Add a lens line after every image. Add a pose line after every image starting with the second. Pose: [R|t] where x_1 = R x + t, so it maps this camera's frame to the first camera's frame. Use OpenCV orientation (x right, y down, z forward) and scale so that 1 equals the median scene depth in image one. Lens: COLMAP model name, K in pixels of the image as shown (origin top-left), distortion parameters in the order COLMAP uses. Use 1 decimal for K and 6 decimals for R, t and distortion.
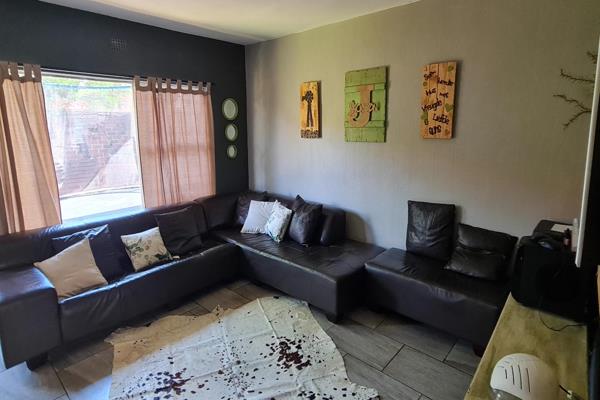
lens RADIAL K [[324.2, 0, 300.8], [0, 324.2, 186.5], [0, 0, 1]] dist [0.001114, 0.000200]
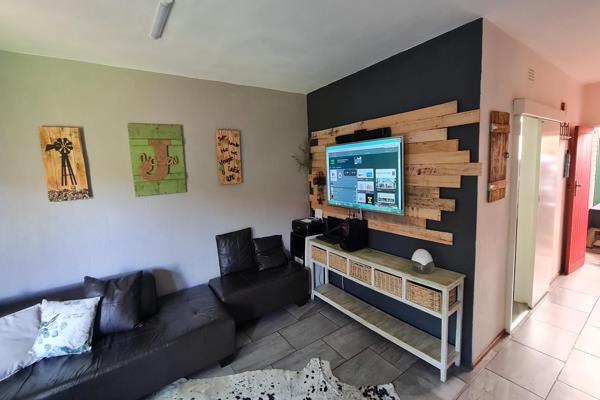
lens RADIAL K [[256.2, 0, 299.5], [0, 256.2, 199.4], [0, 0, 1]] dist [0.000657, 0.000051]
pose [[0.234866, -0.129966, 0.963300, -0.503551], [0.223313, 0.971728, 0.076656, -0.093327], [-0.946028, 0.197114, 0.257249, 0.415511]]
